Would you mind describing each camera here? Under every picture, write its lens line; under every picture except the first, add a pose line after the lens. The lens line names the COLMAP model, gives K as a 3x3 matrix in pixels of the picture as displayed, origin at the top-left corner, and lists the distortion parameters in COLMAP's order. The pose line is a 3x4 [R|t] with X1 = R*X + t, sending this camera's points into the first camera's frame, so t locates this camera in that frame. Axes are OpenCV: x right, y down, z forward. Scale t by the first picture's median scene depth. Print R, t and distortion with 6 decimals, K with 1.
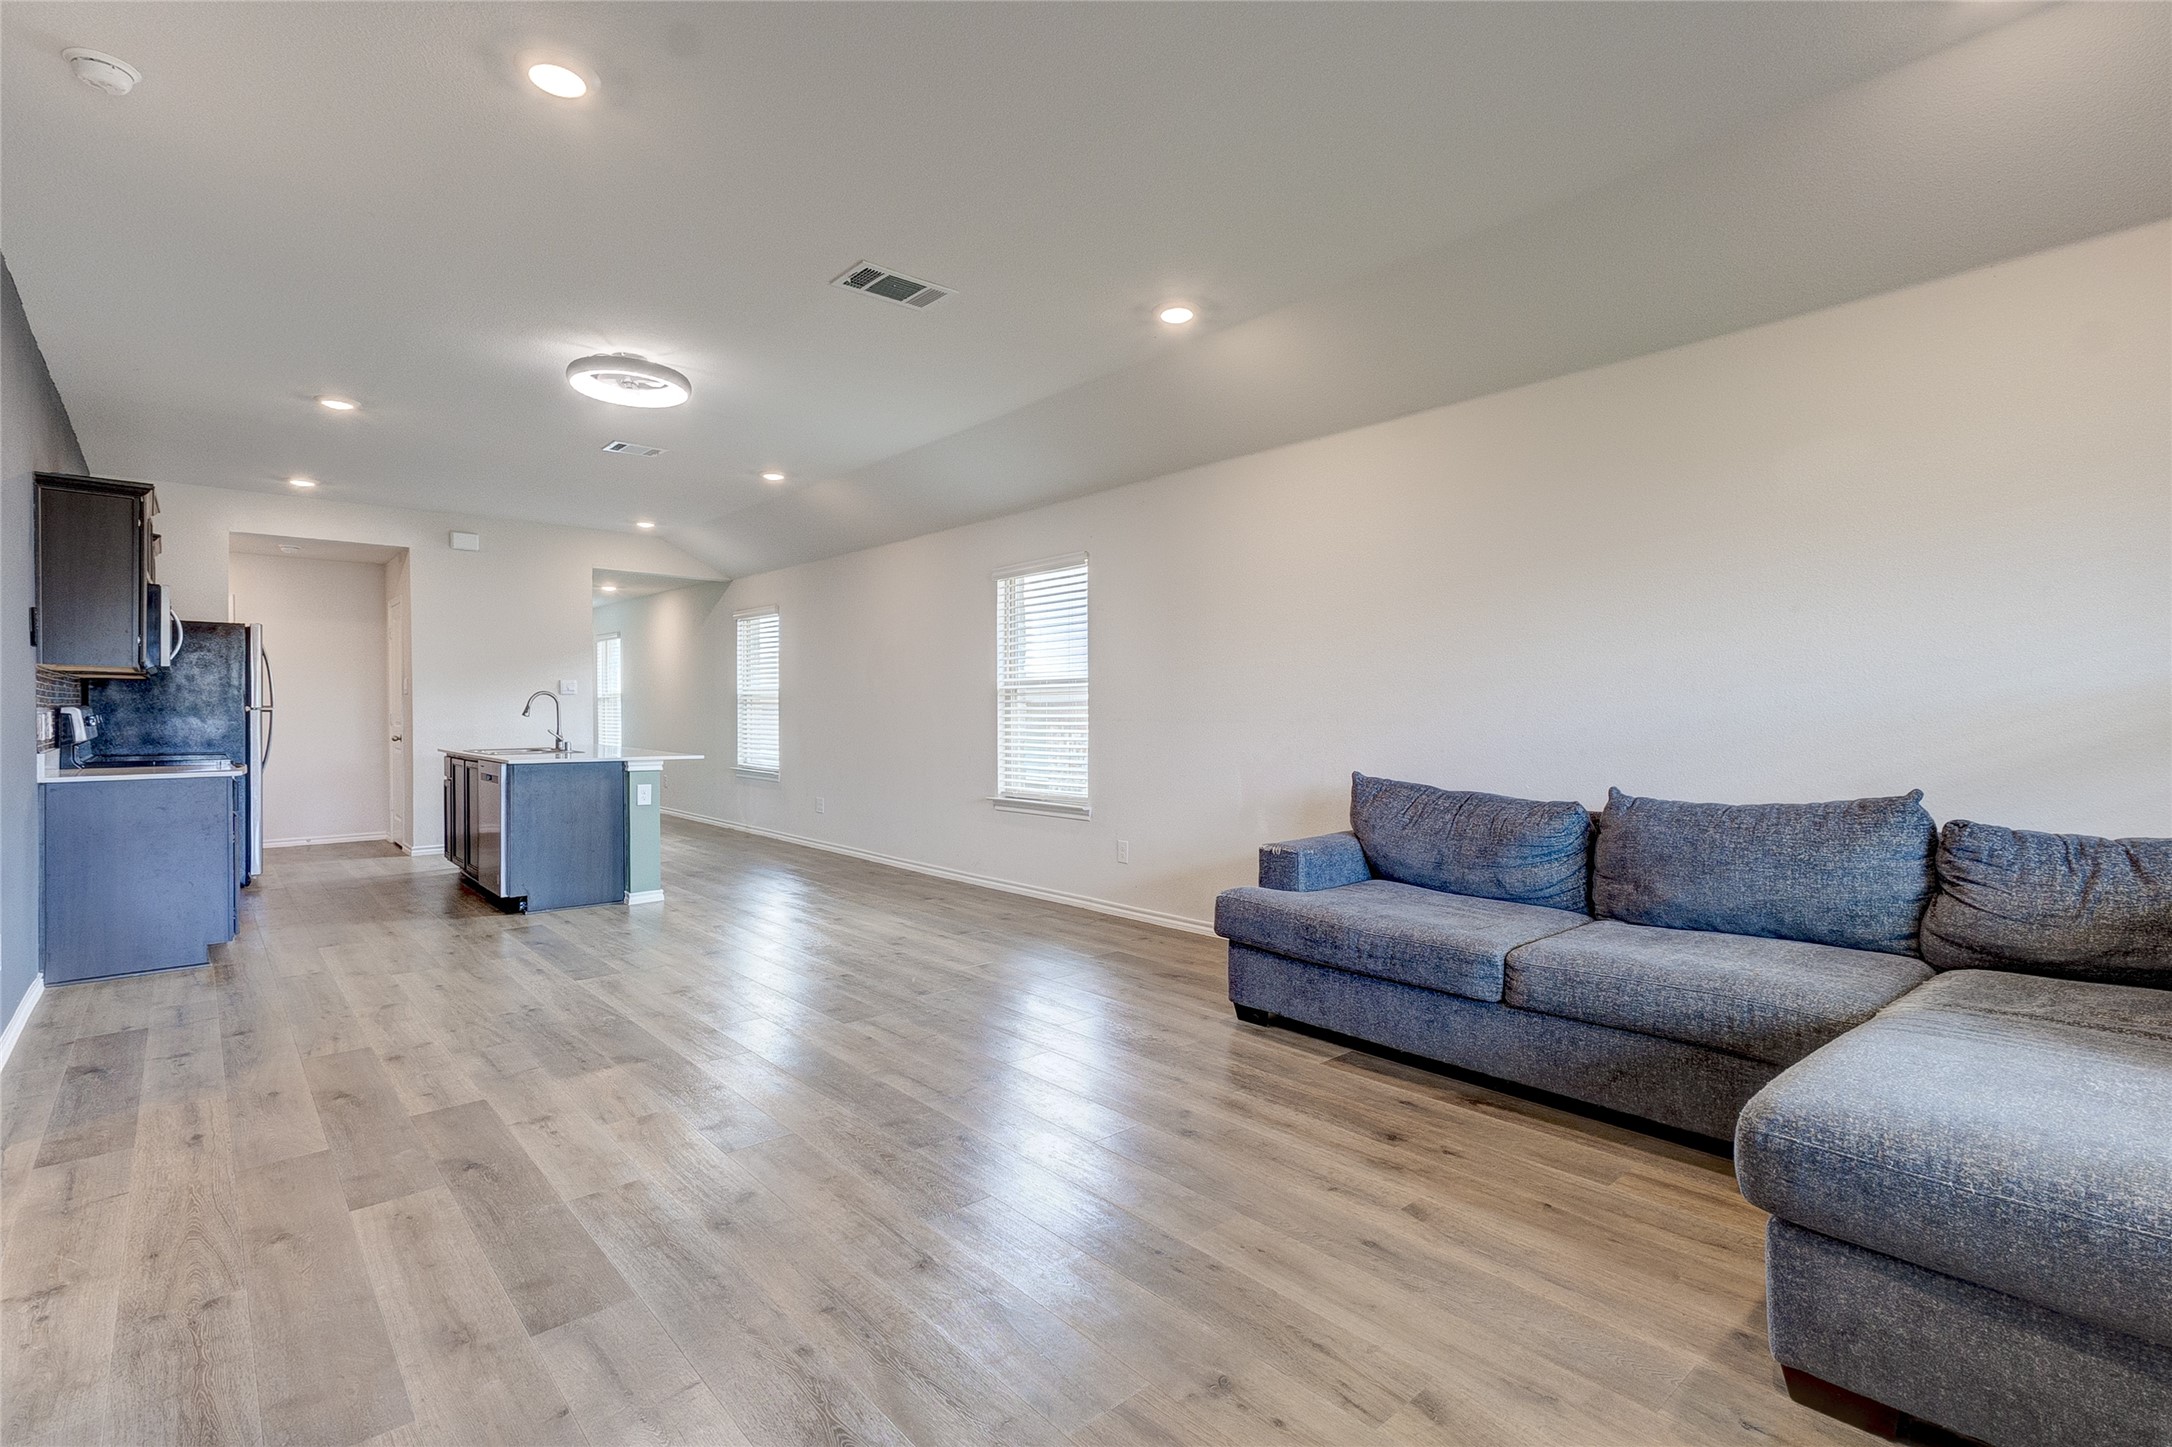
lens RADIAL K [[1035.4, 0, 1074.1], [0, 1035.4, 722.9], [0, 0, 1]] dist [0.028561, -0.010442]
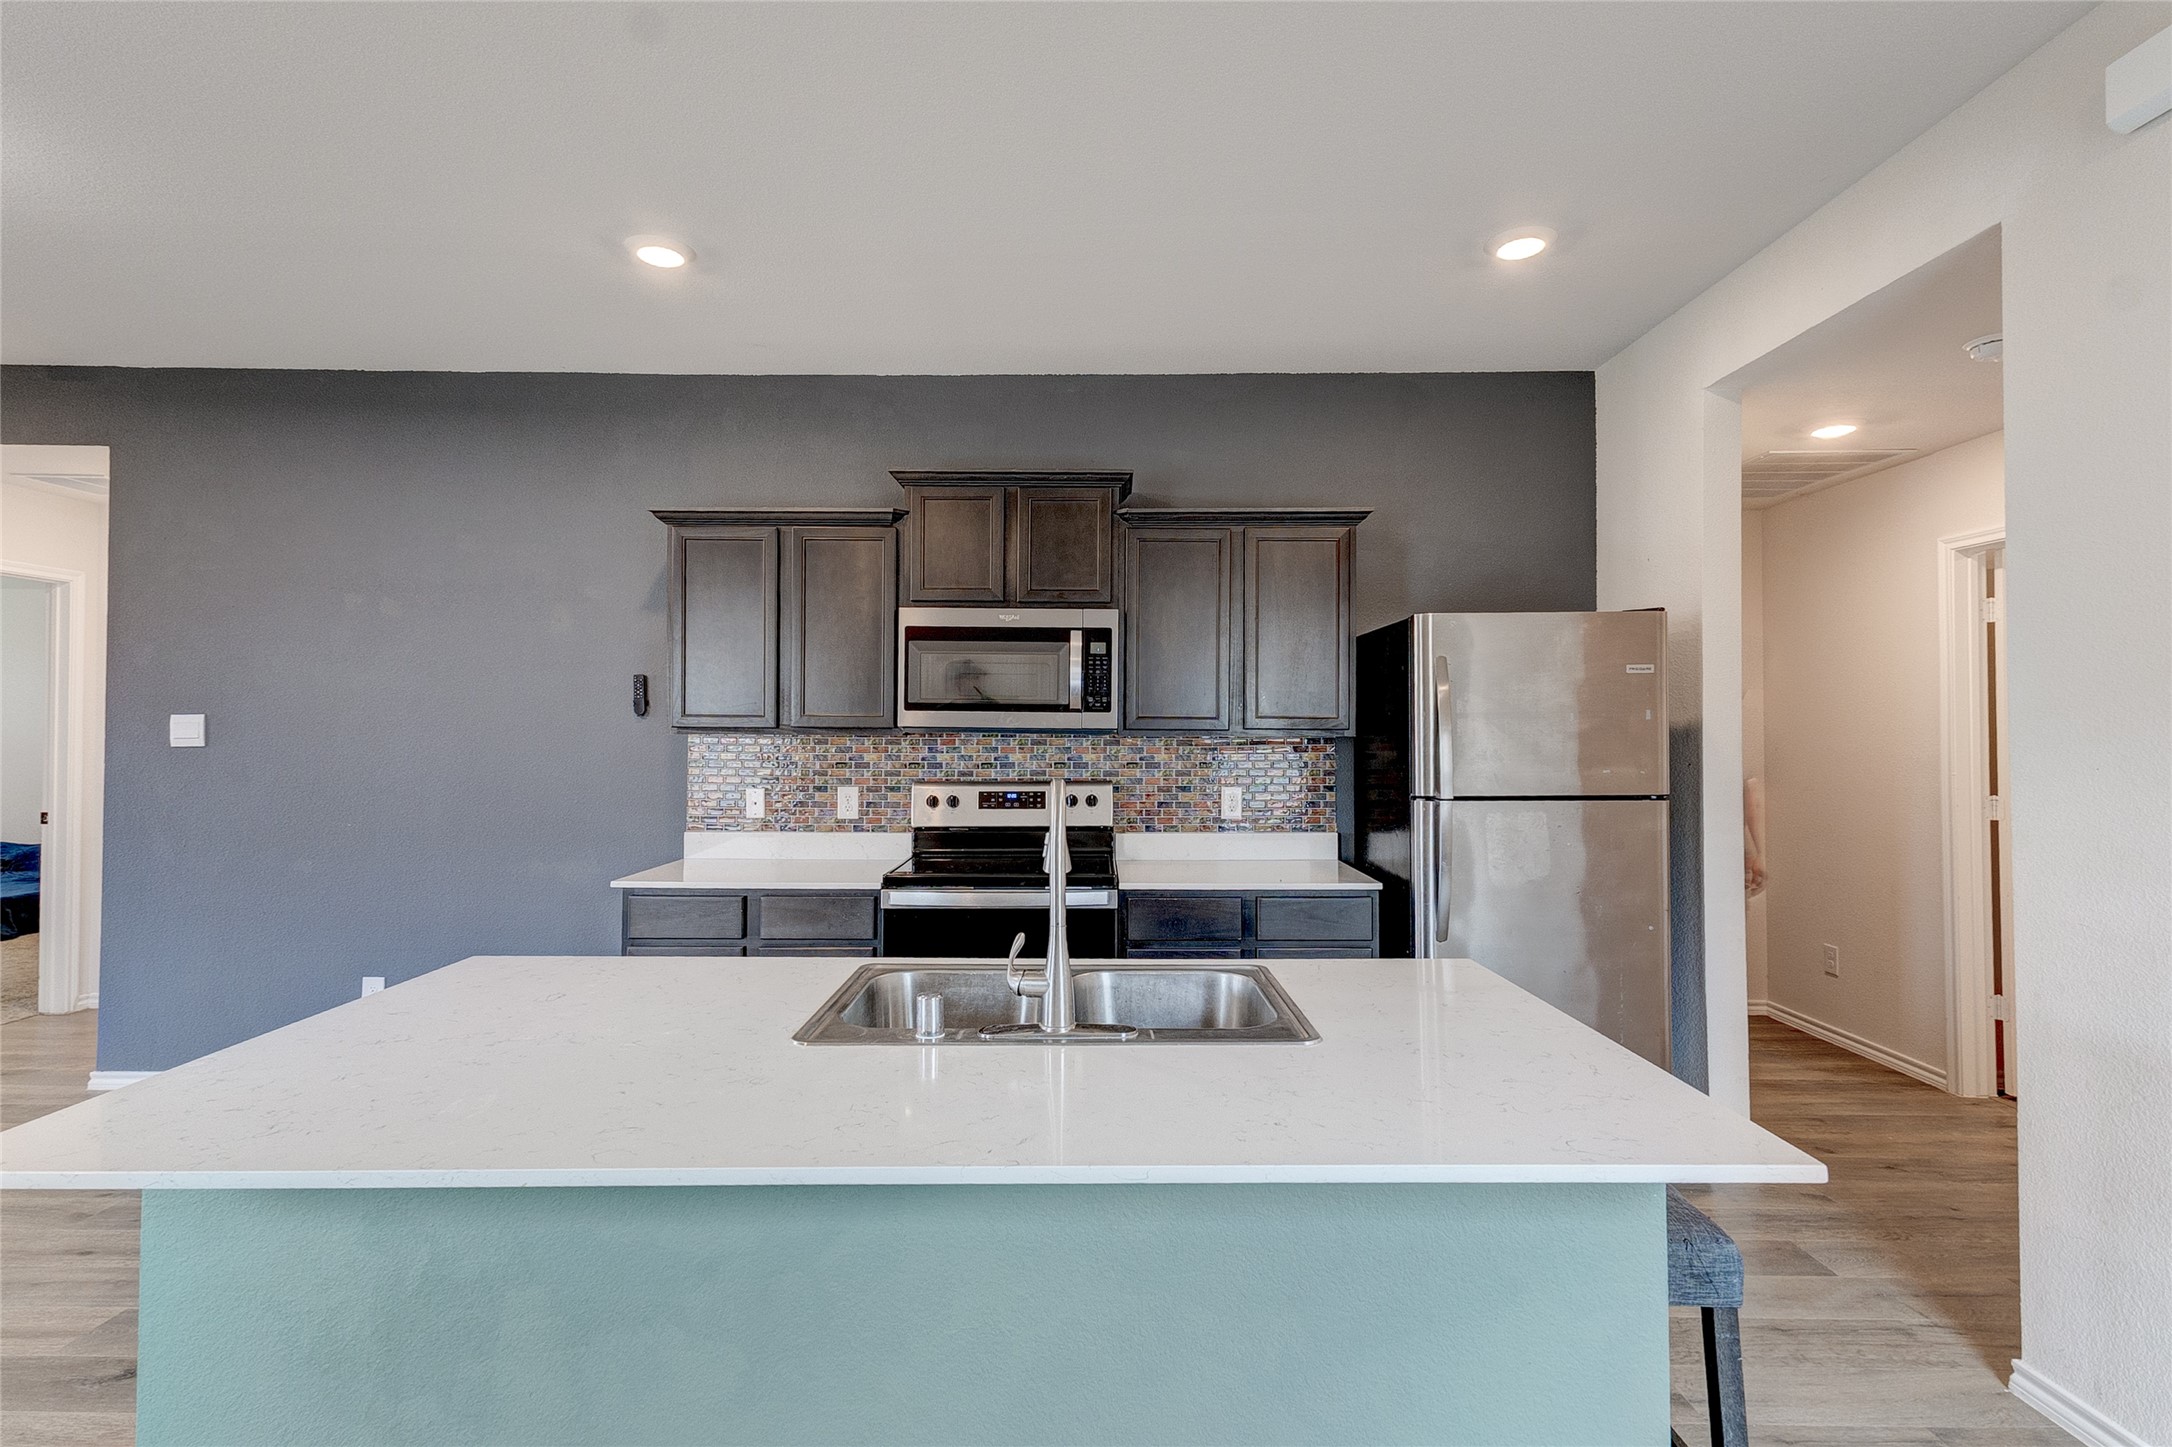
lens RADIAL K [[1006.7, 0, 1093.6], [0, 1006.7, 716.2], [0, 0, 1]] dist [0.019101, -0.000554]
pose [[-0.648651, -0.018156, -0.760870, -0.657111], [-0.016551, 0.999816, -0.009748, -0.080147], [0.760906, 0.006270, -0.648831, 2.178455]]
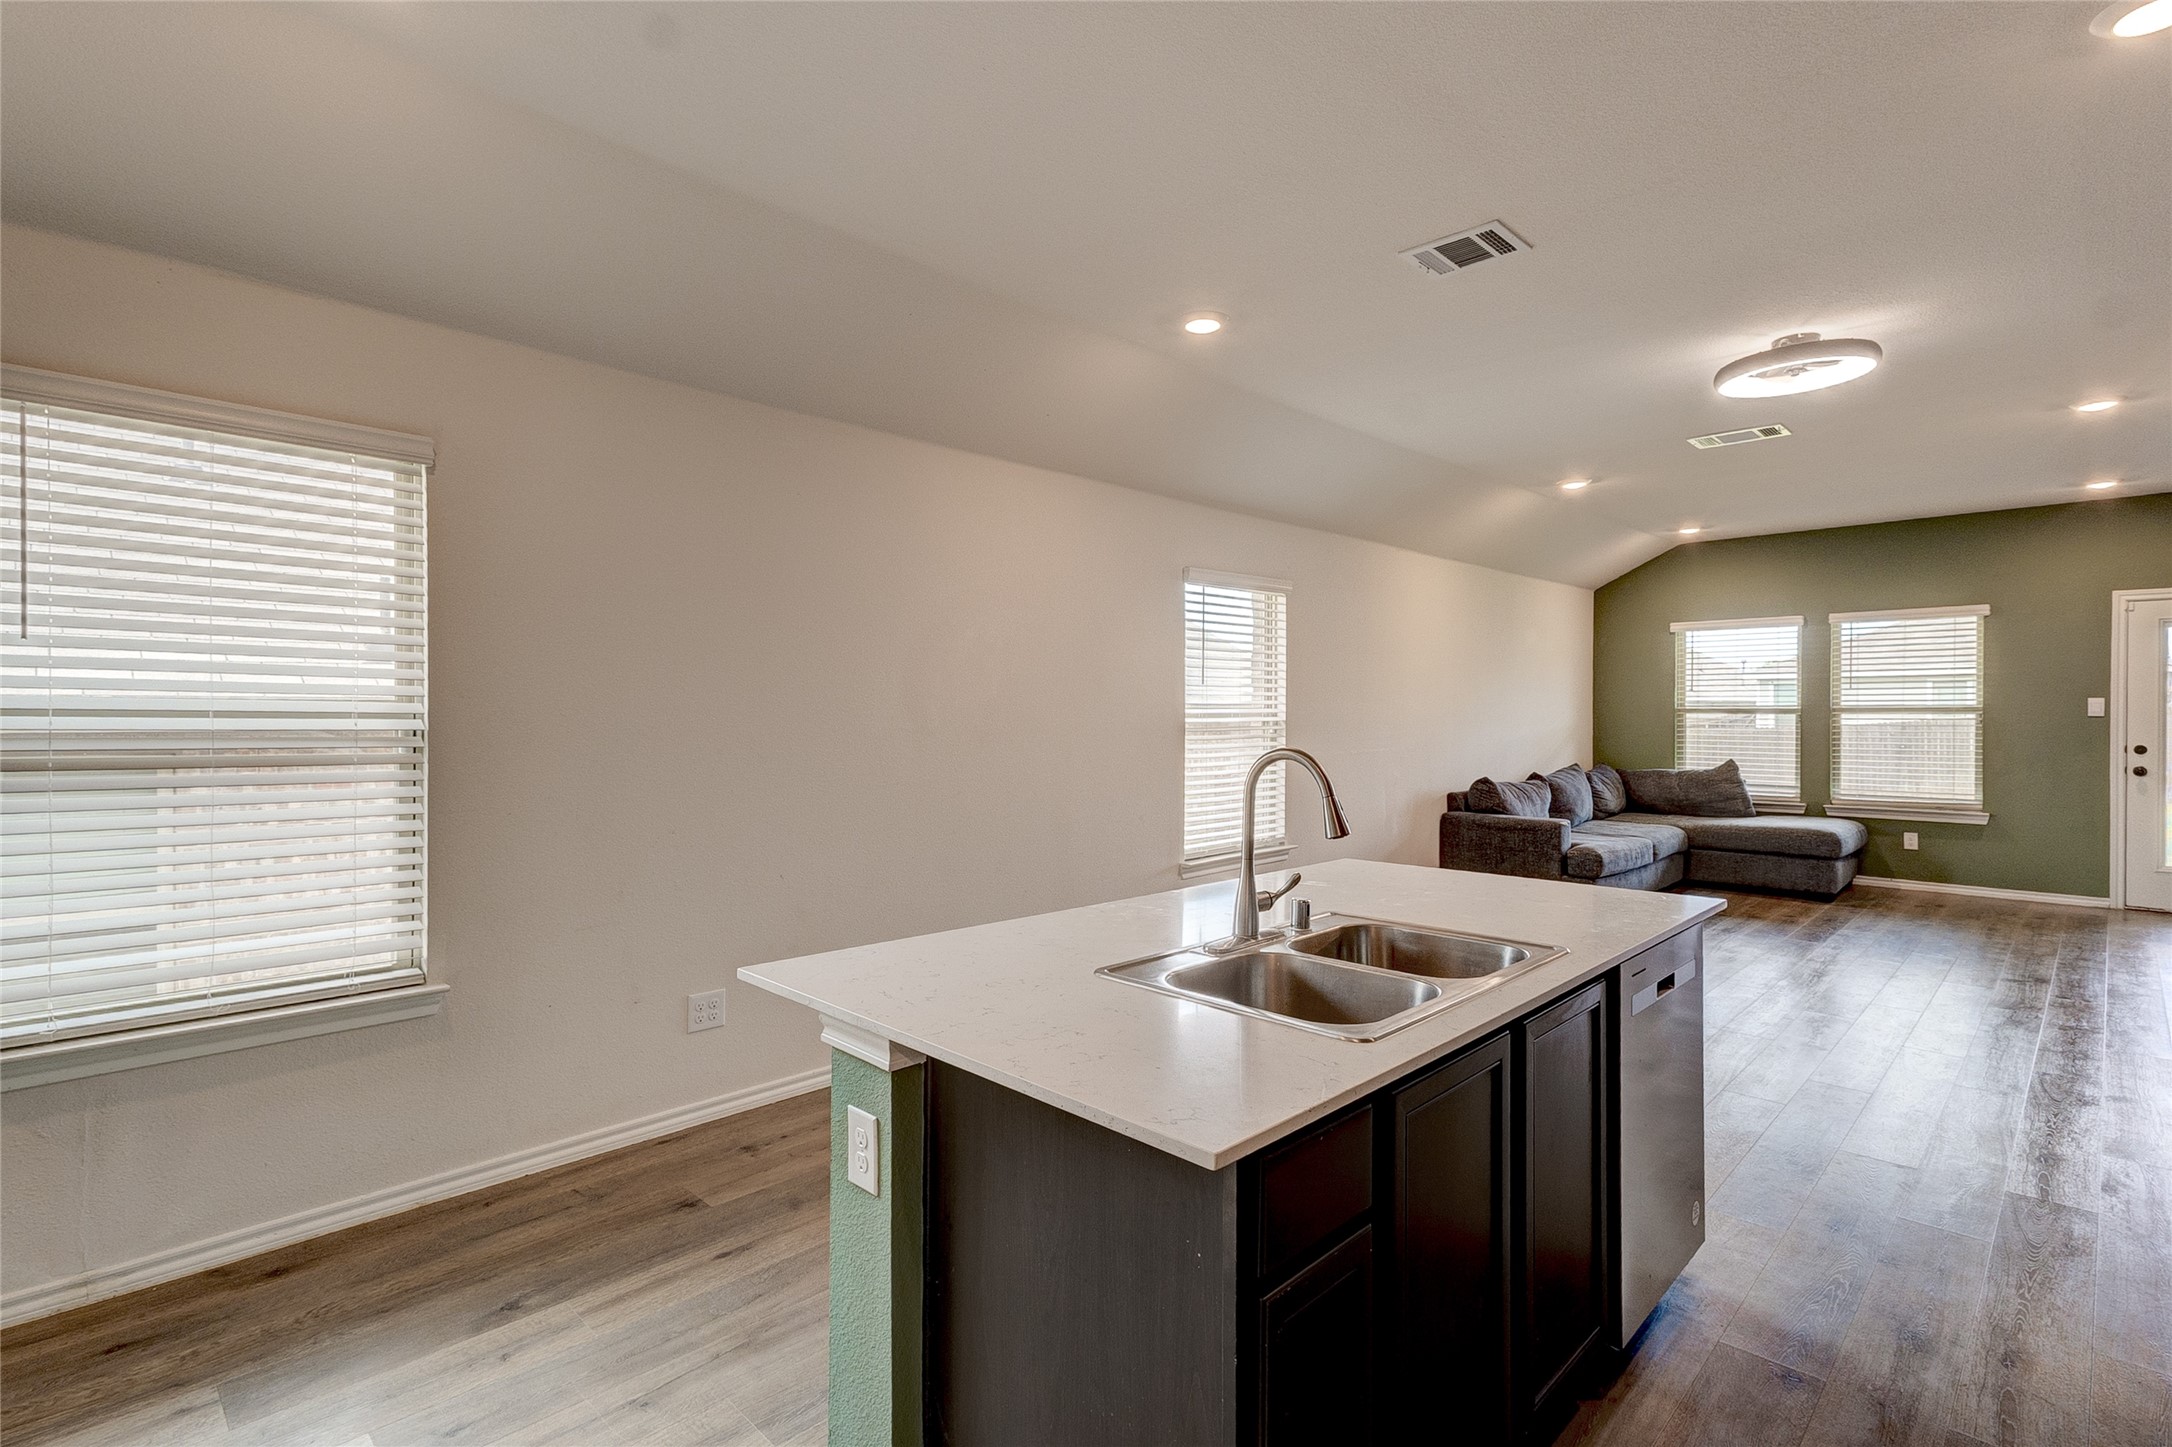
lens RADIAL K [[1035.4, 0, 1074.1], [0, 1035.4, 722.9], [0, 0, 1]] dist [0.028561, -0.010442]
pose [[-0.095313, -0.010627, 0.995391, -1.480964], [0.013115, 0.999843, 0.011931, -0.073570], [-0.995361, 0.014192, -0.095159, 2.055256]]
